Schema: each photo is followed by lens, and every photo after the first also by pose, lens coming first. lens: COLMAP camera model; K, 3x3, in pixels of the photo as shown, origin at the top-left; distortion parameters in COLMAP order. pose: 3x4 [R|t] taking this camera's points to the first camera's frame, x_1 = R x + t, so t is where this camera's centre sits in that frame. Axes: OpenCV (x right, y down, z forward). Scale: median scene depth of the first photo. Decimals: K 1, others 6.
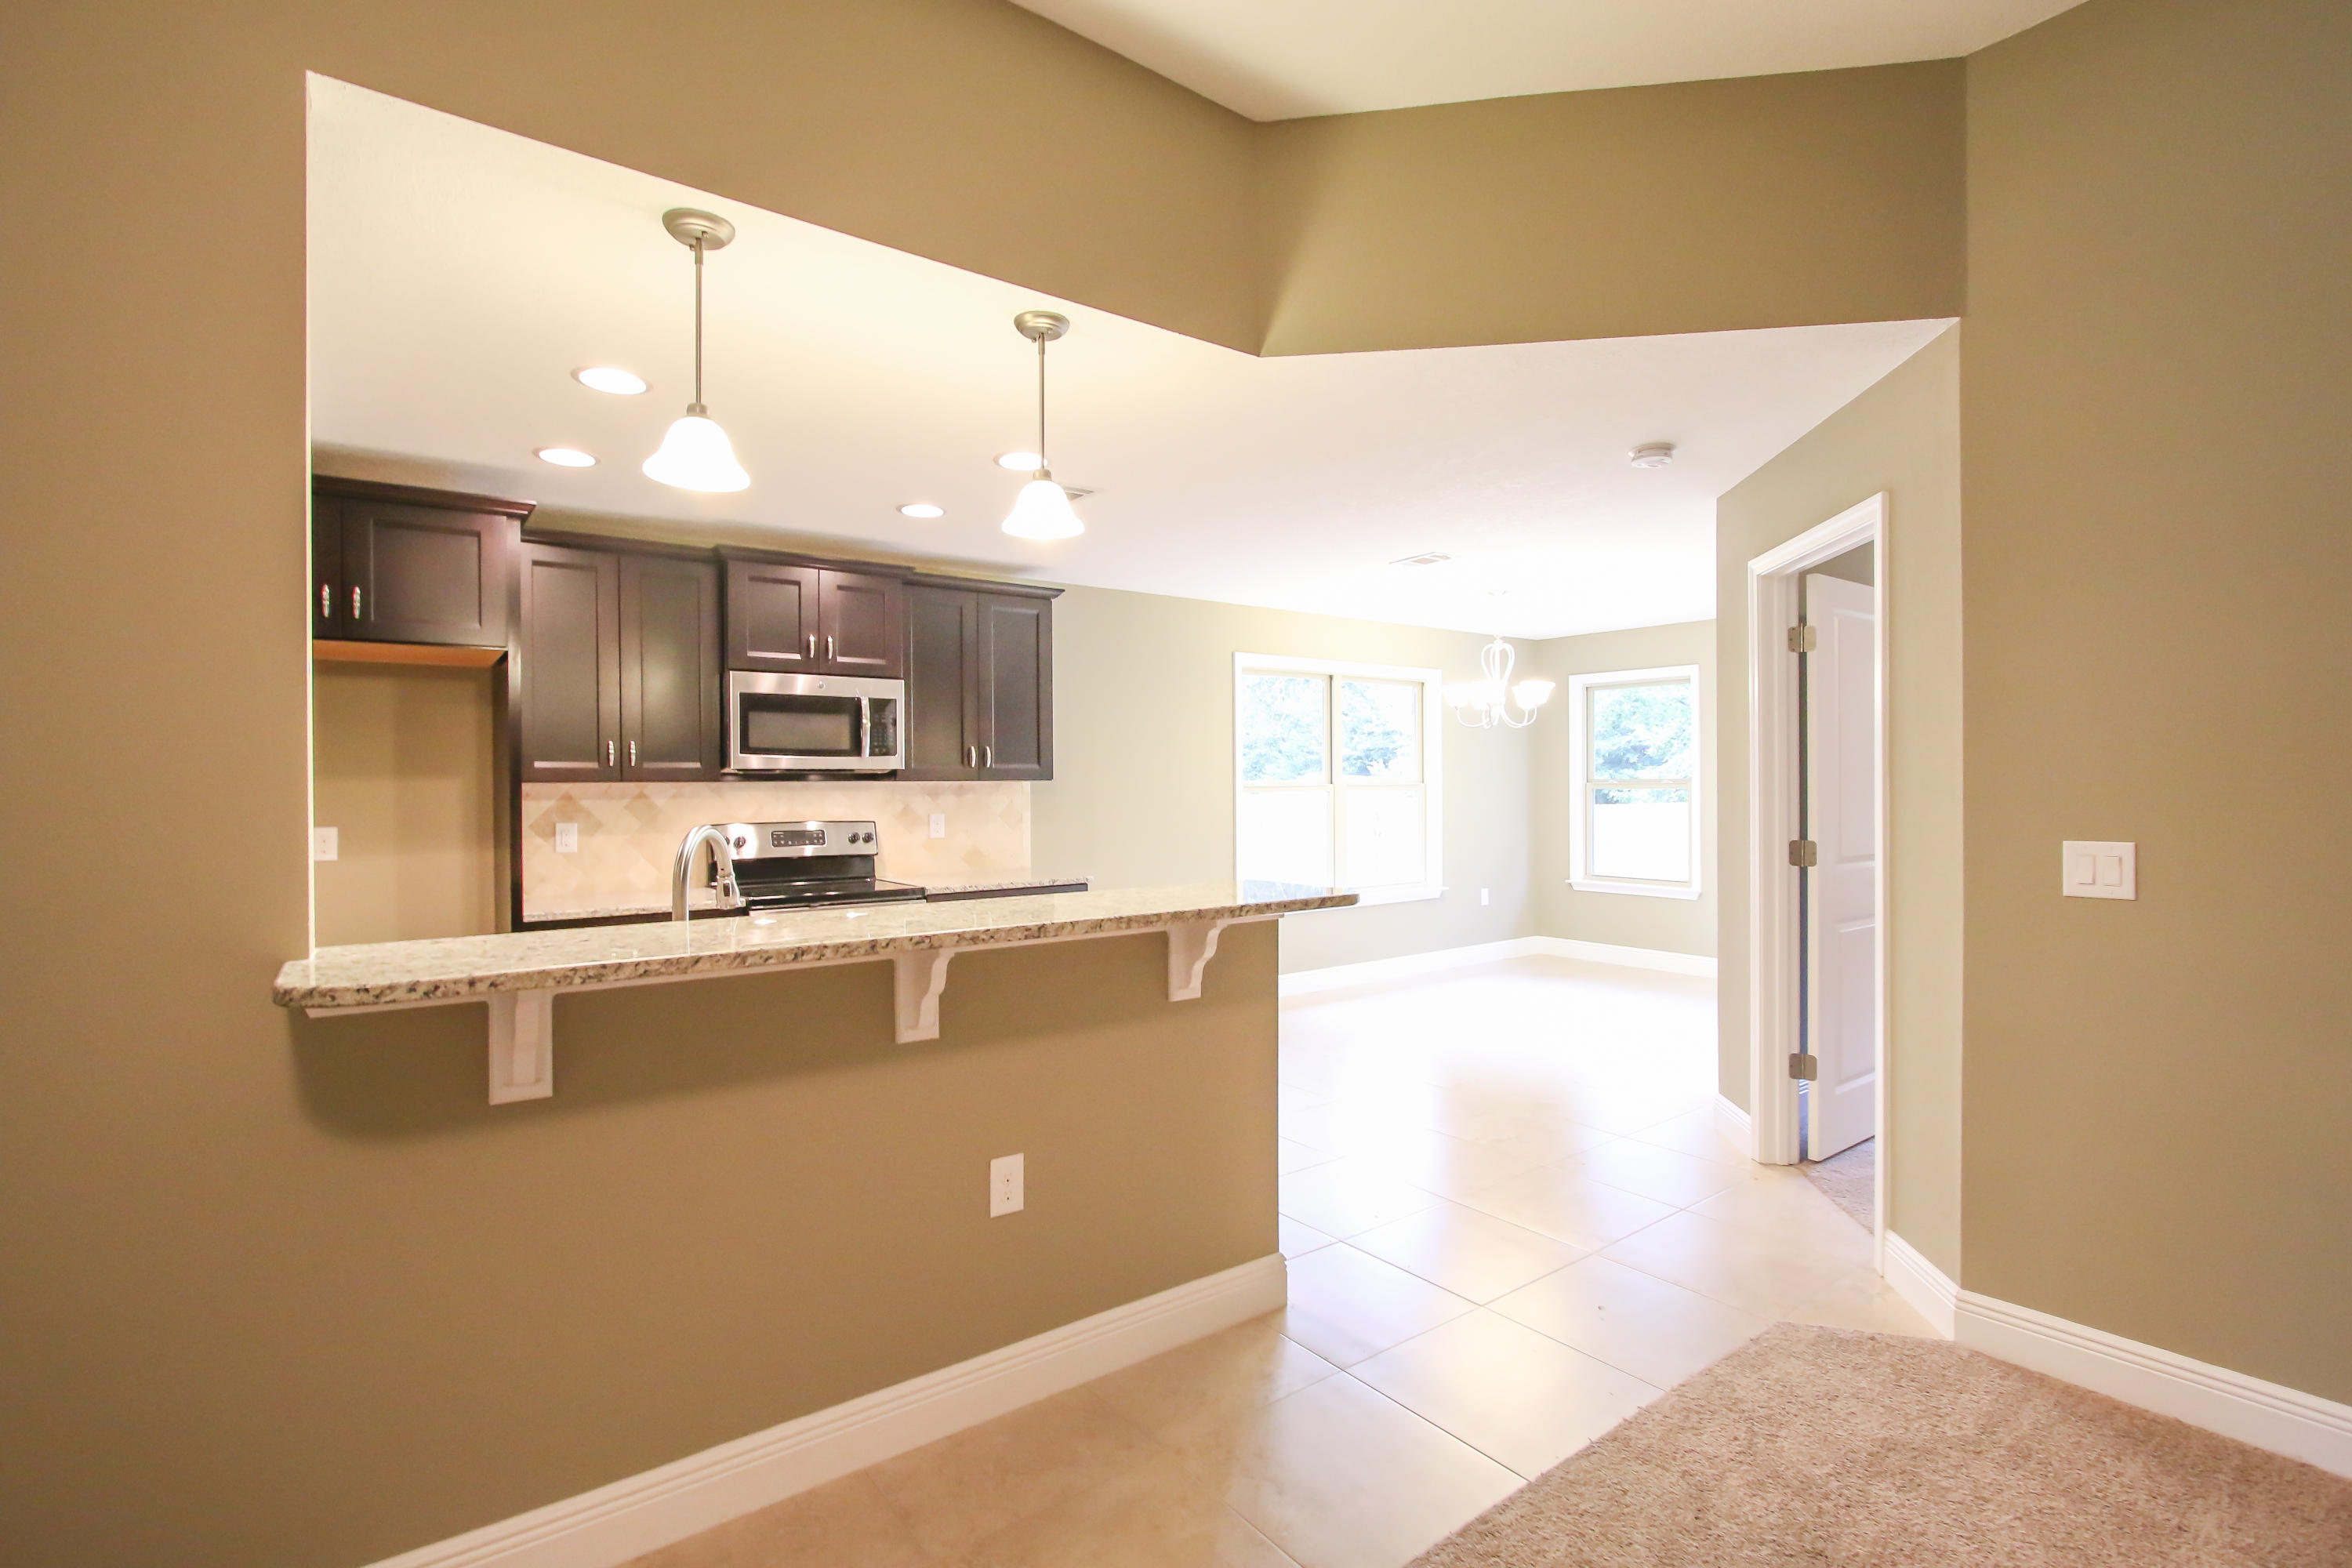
lens RADIAL K [[1078.8, 0, 1177.9], [0, 1078.8, 792.0], [0, 0, 1]] dist [-0.020512, 0.002220]
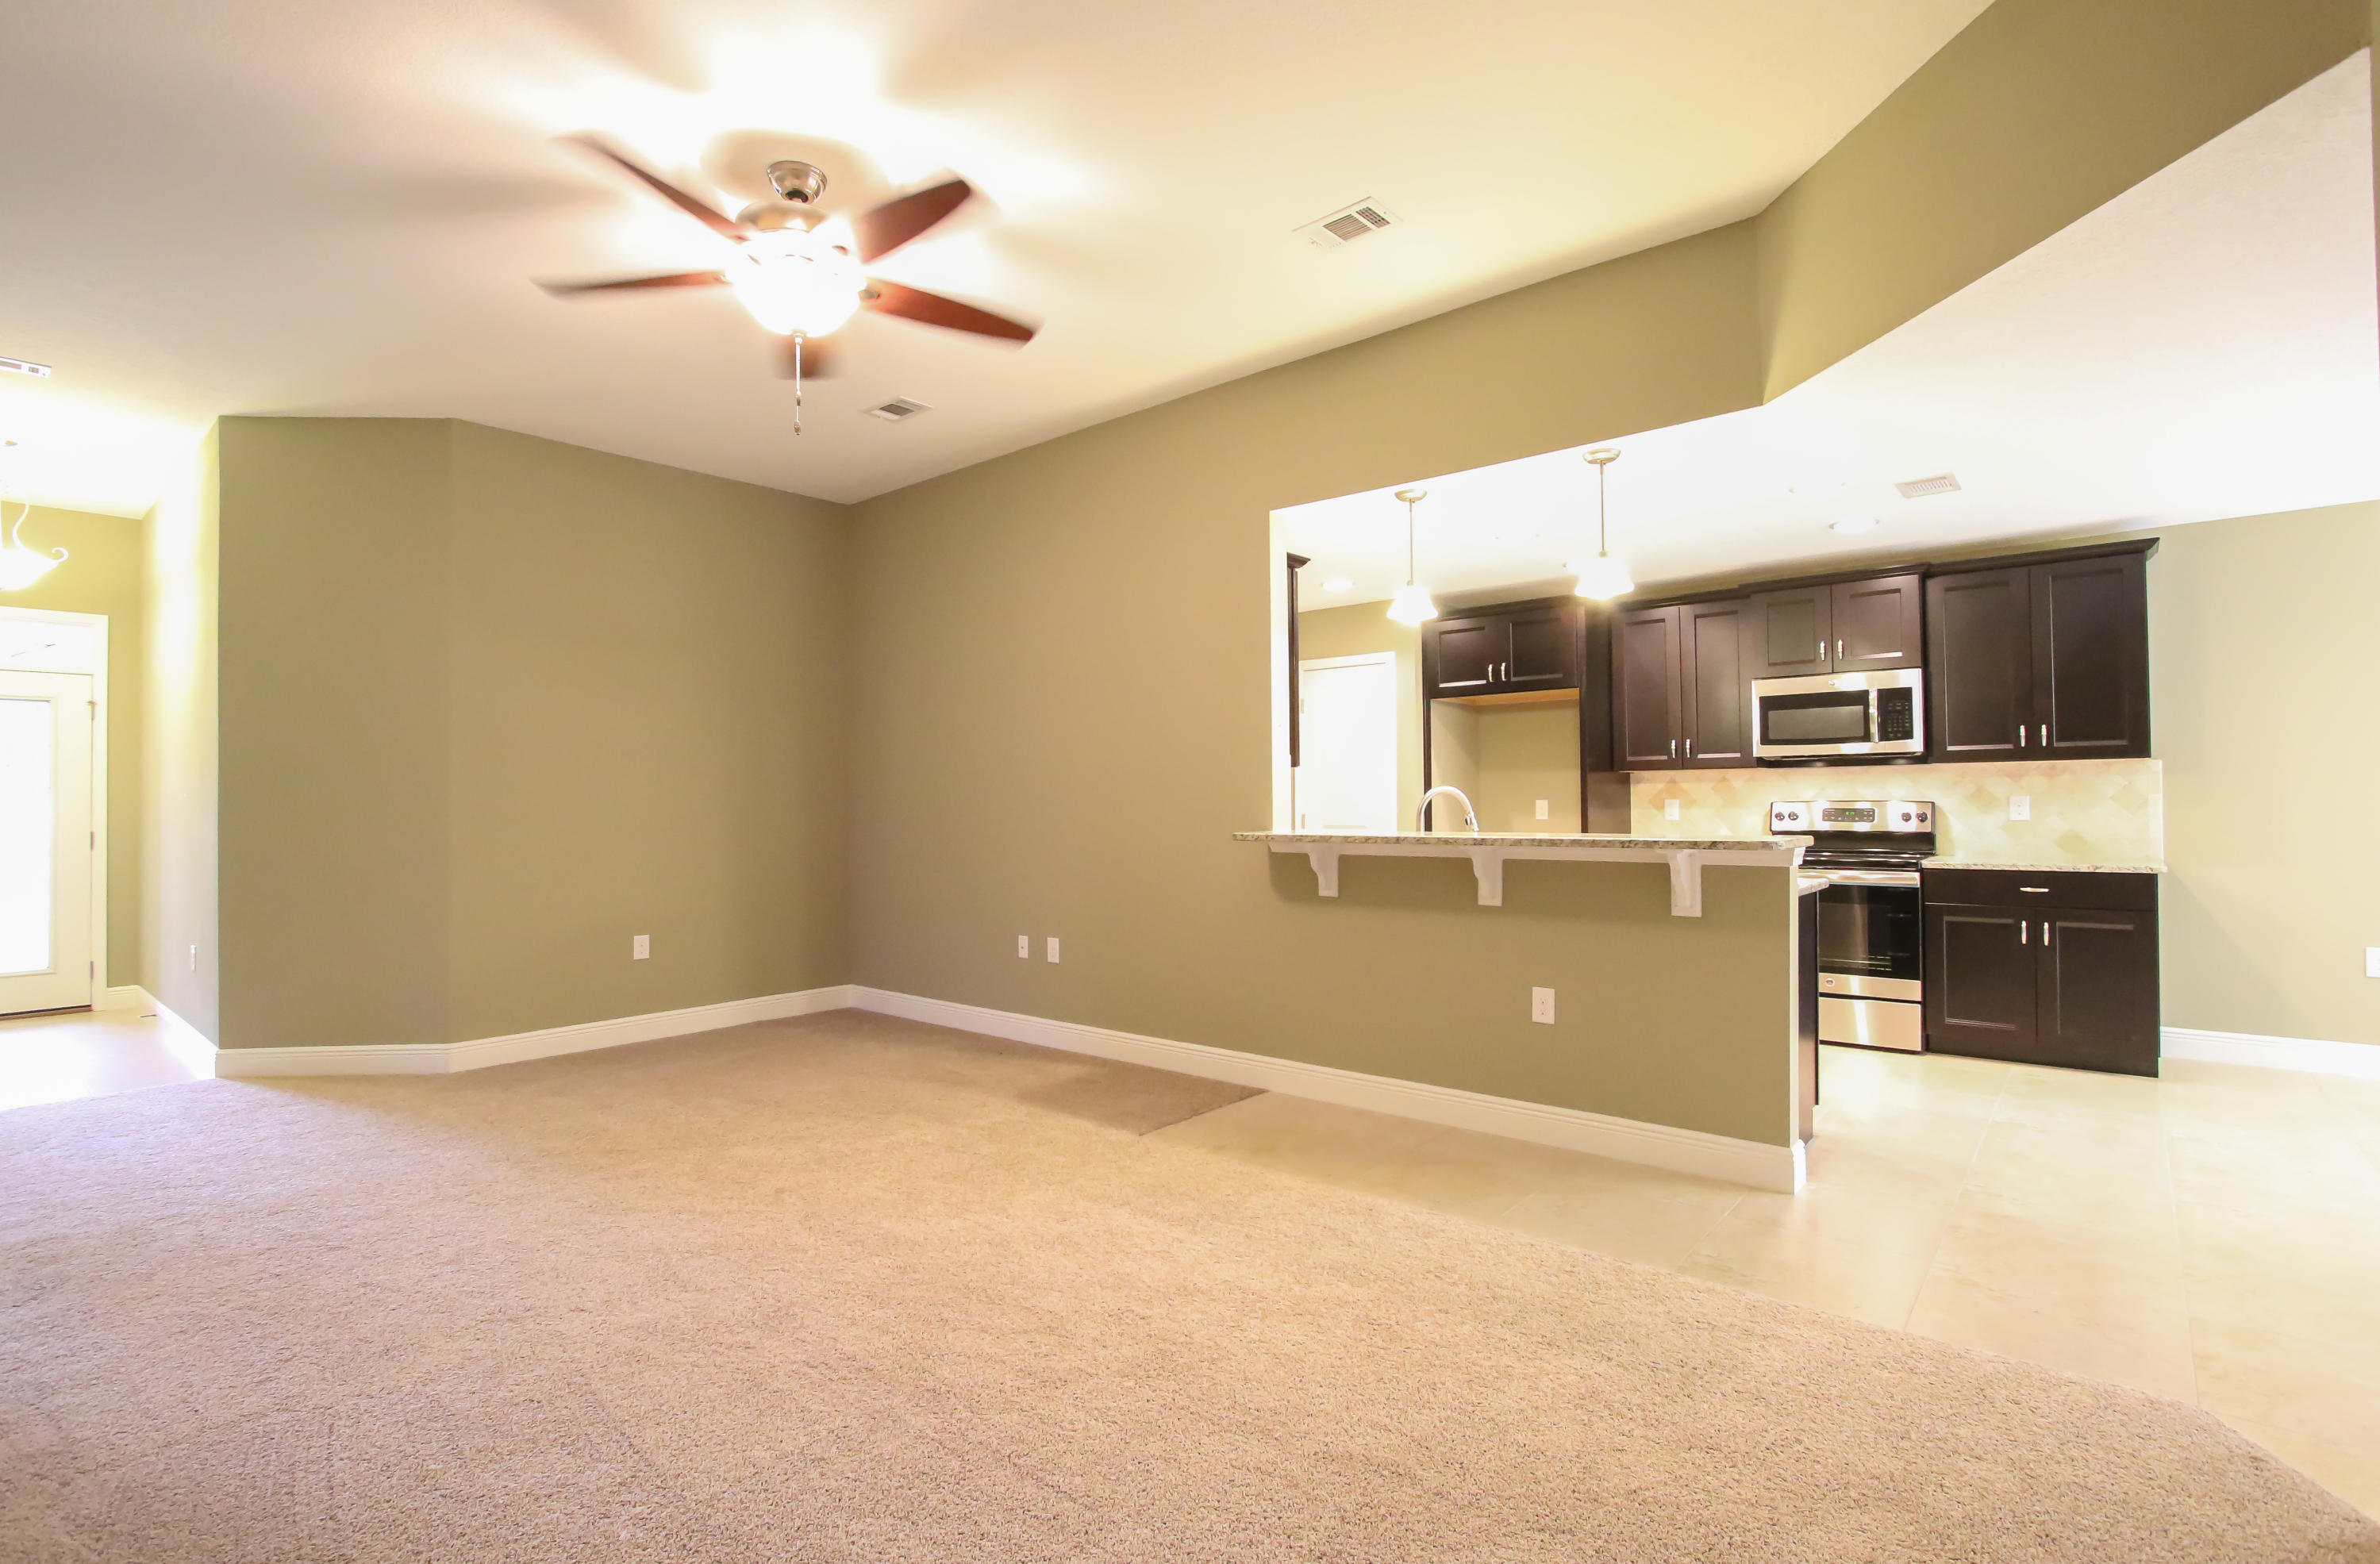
lens RADIAL K [[1124.4, 0, 1190.0], [0, 1124.4, 782.0], [0, 0, 1]] dist [0.000541, -0.014922]
pose [[0.227500, -0.012960, -0.973692, 0.630030], [0.001757, 0.999915, -0.012898, 0.020876], [0.973777, 0.001223, 0.227503, 0.038696]]
